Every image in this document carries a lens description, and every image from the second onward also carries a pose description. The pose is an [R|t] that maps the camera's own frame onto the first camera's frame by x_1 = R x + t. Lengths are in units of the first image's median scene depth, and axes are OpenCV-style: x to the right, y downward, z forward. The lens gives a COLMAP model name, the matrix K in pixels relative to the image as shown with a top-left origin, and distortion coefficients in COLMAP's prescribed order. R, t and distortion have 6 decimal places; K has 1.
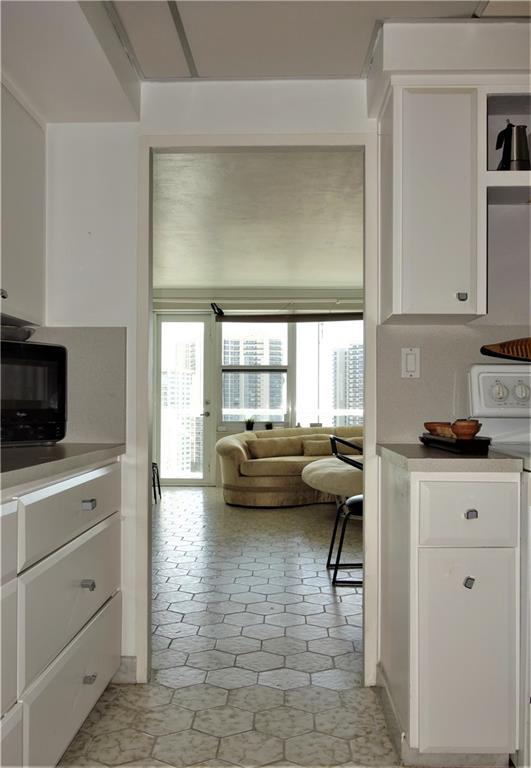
lens RADIAL K [[650.5, 0, 262.4], [0, 650.5, 404.7], [0, 0, 1]] dist [-0.006782, 0.000511]
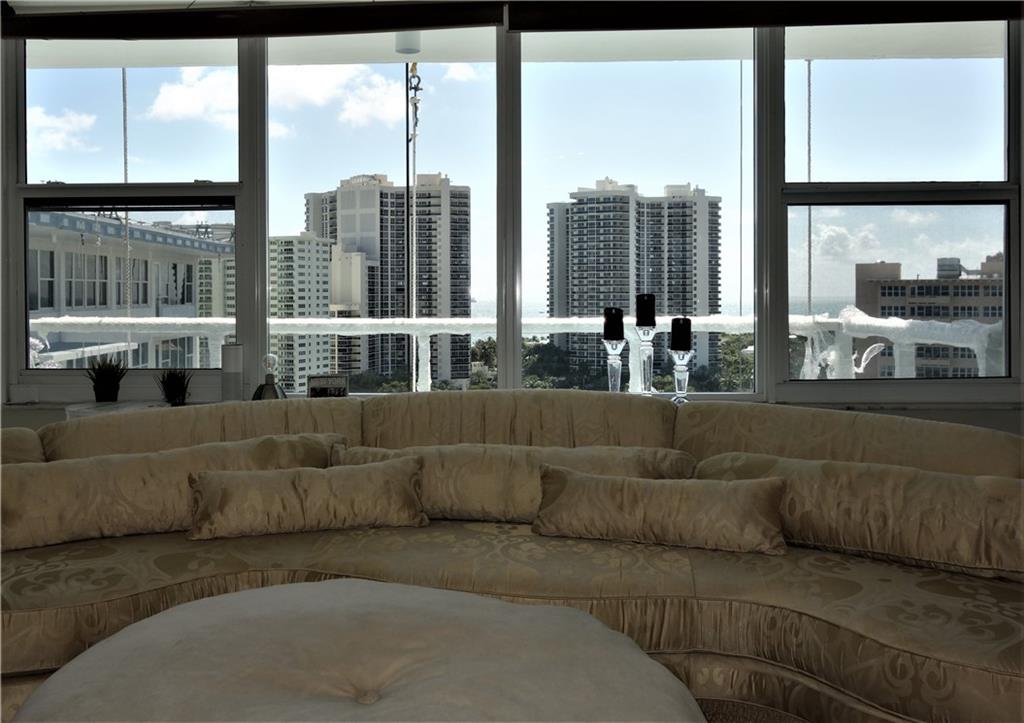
lens RADIAL K [[995.6, 0, 445.6], [0, 995.6, 303.6], [0, 0, 1]] dist [-0.003373, -0.009200]
pose [[0.999964, -0.006843, 0.005050, 0.149397], [0.006779, 0.999898, 0.012570, -0.010467], [-0.005136, -0.012536, 0.999908, 0.603184]]
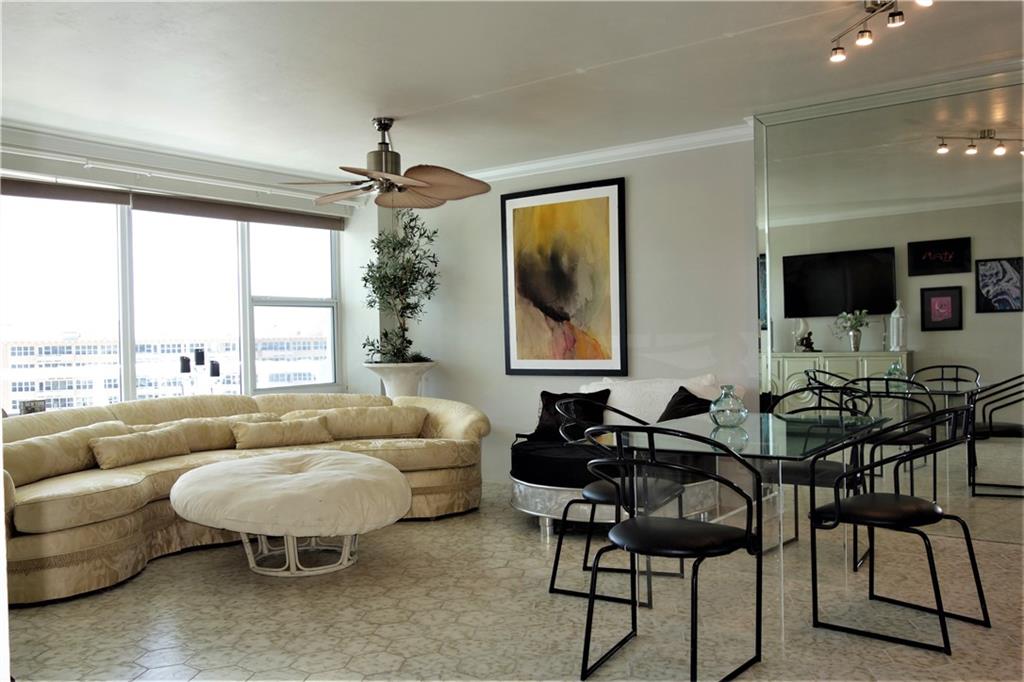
lens RADIAL K [[850.8, 0, 512.0], [0, 850.8, 341.0], [0, 0, 1]] dist [-0.005734, -0.007745]
pose [[0.572469, -0.014061, 0.819806, -0.265246], [0.020239, 0.999791, 0.003015, -0.012603], [-0.819677, 0.014867, 0.572633, 0.359347]]
